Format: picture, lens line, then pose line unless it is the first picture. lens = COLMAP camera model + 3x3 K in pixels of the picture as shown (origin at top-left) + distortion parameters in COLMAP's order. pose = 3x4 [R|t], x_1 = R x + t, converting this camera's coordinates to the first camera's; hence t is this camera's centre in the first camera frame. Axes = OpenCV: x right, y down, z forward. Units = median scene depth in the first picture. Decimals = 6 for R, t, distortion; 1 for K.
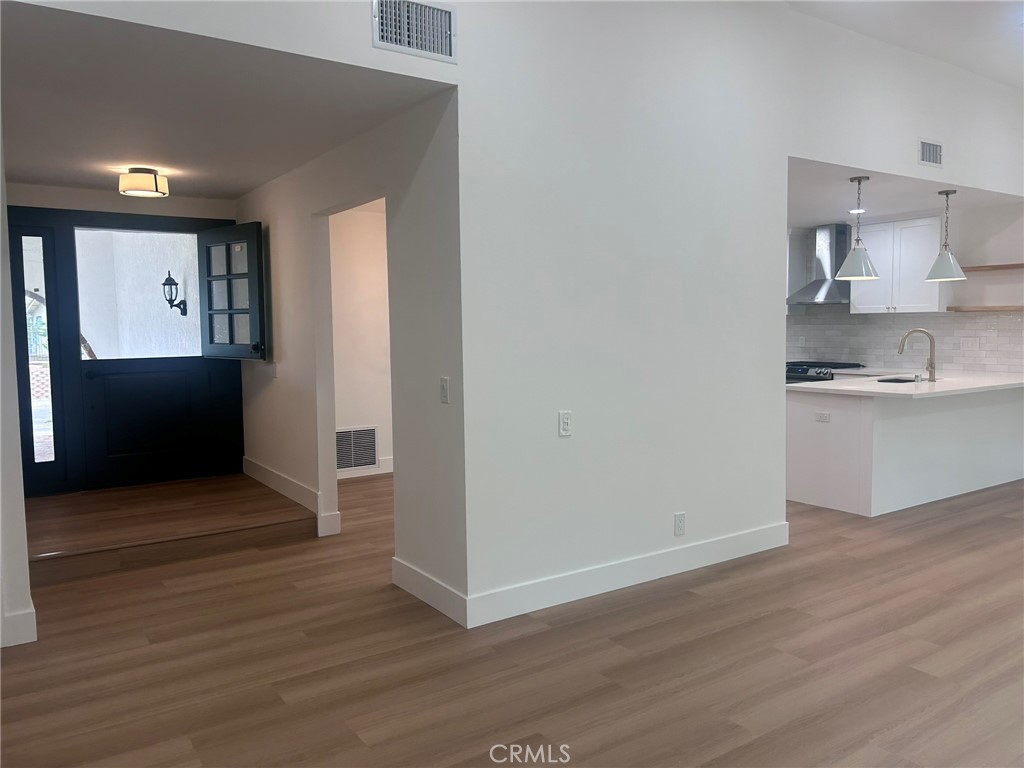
lens RADIAL K [[762.9, 0, 520.1], [0, 762.9, 378.7], [0, 0, 1]] dist [0.072895, -0.094334]
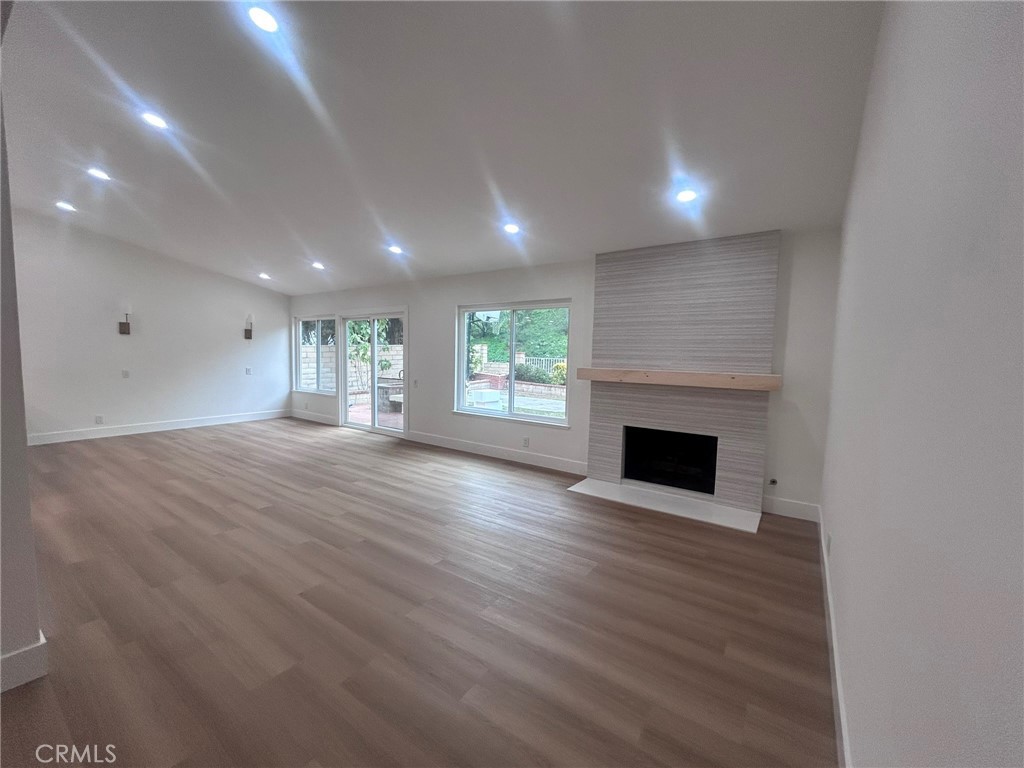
lens RADIAL K [[415.1, 0, 510.8], [0, 415.1, 383.7], [0, 0, 1]] dist [-0.000616, 0.000572]
pose [[-0.347944, -0.063616, 0.935355, -0.419483], [0.048432, 0.995143, 0.085698, -0.019892], [-0.936264, 0.075119, -0.343173, 0.379355]]
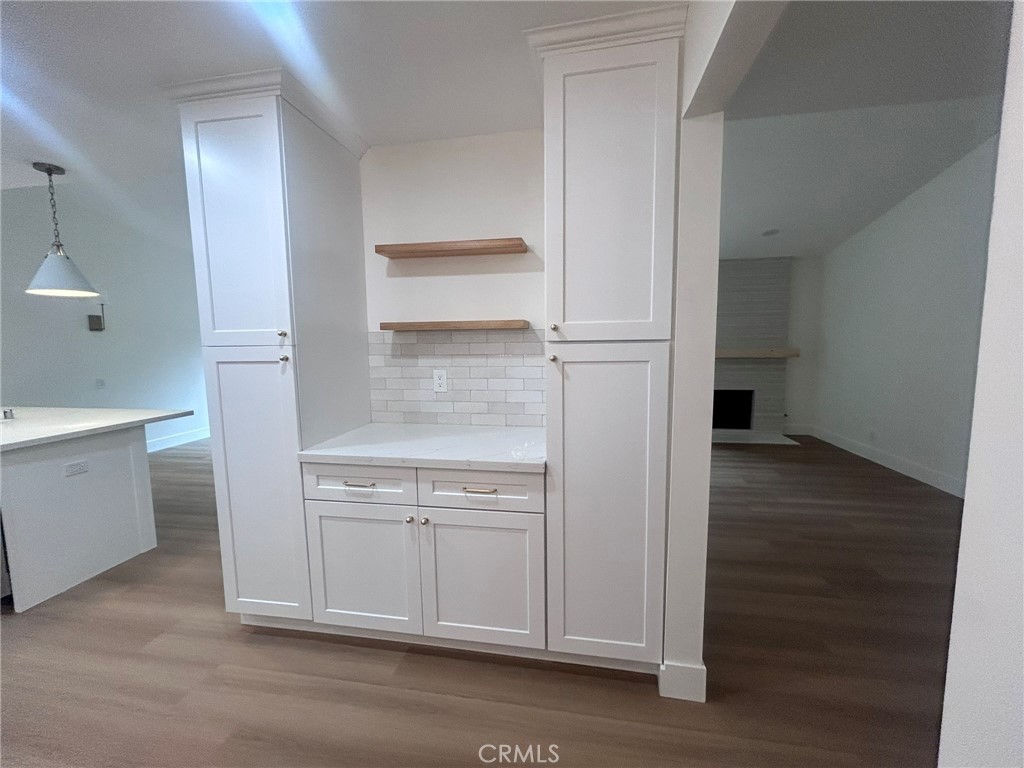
lens RADIAL K [[415.1, 0, 510.8], [0, 415.1, 383.7], [0, 0, 1]] dist [-0.000616, 0.000572]
pose [[-0.711249, -0.051679, 0.701038, -0.206336], [0.069761, 0.987181, 0.143550, -0.063063], [-0.699470, 0.151005, -0.698527, 0.958124]]
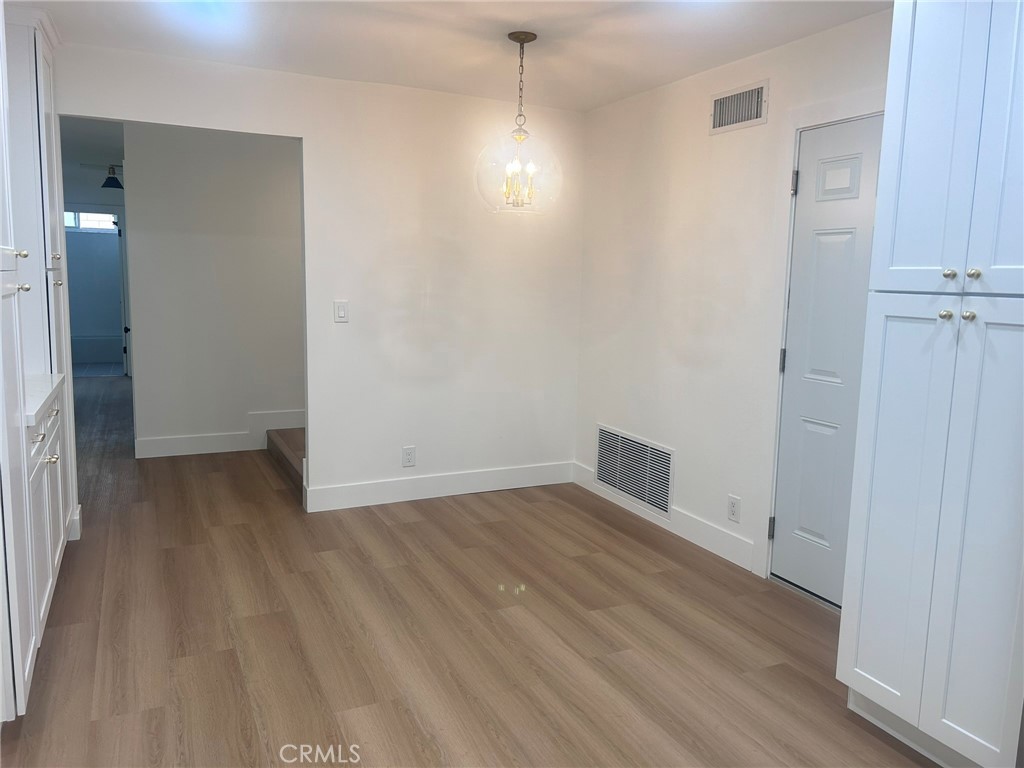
lens RADIAL K [[761.5, 0, 513.3], [0, 761.5, 379.7], [0, 0, 1]] dist [0.065802, -0.088844]
pose [[-0.151736, 0.138918, -0.978610, 0.491161], [-0.089555, 0.984070, 0.153579, -0.088218], [0.984356, 0.110943, -0.136878, 1.179621]]
